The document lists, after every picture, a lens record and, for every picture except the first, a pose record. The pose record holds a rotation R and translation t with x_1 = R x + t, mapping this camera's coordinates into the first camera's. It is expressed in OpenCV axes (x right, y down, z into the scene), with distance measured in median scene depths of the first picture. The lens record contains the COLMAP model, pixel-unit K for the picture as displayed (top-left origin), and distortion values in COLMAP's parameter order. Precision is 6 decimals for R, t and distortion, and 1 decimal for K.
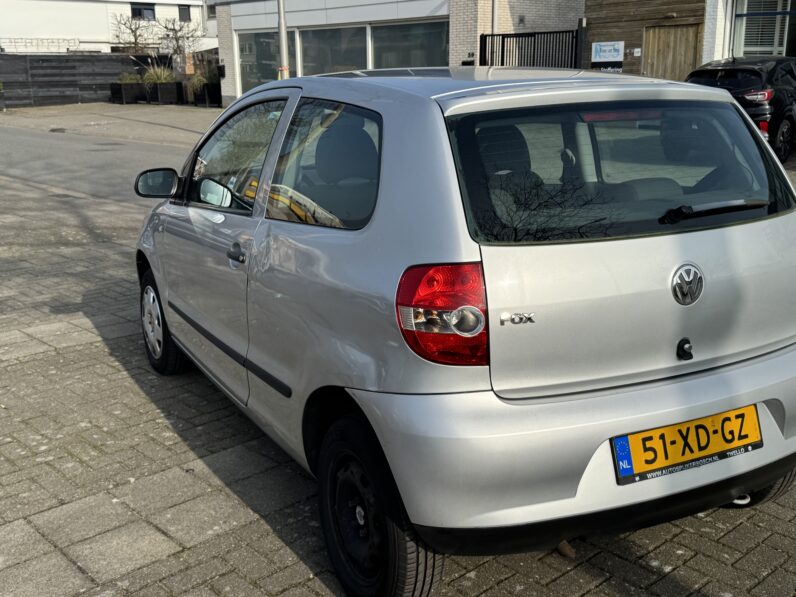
lens RADIAL K [[887.4, 0, 398.0], [0, 887.4, 298.5], [0, 0, 1]] dist [0.202955, -0.475365]
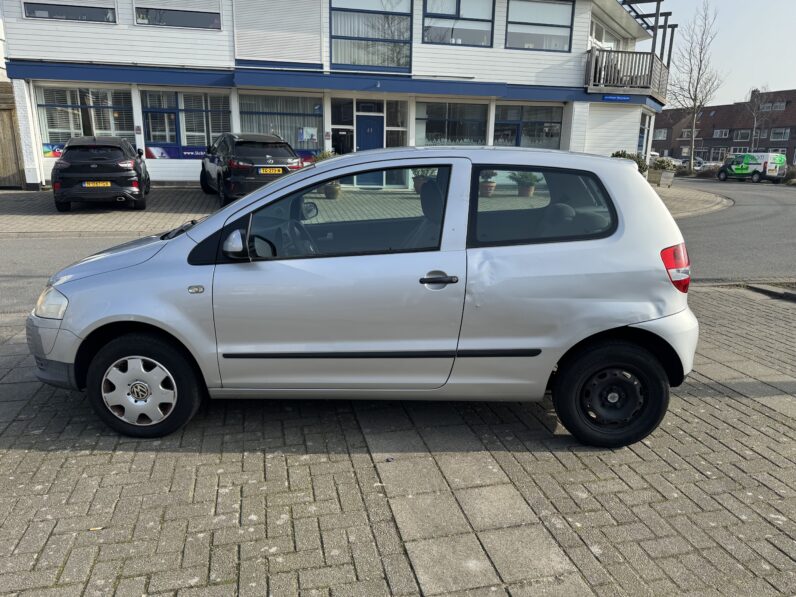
lens RADIAL K [[570.0, 0, 397.3], [0, 570.0, 317.0], [0, 0, 1]] dist [0.015423, -0.000040]
pose [[0.491500, -0.230700, 0.839765, -1.215497], [0.196642, 0.968770, 0.151049, -0.176023], [-0.848386, 0.090892, 0.521516, 0.785531]]
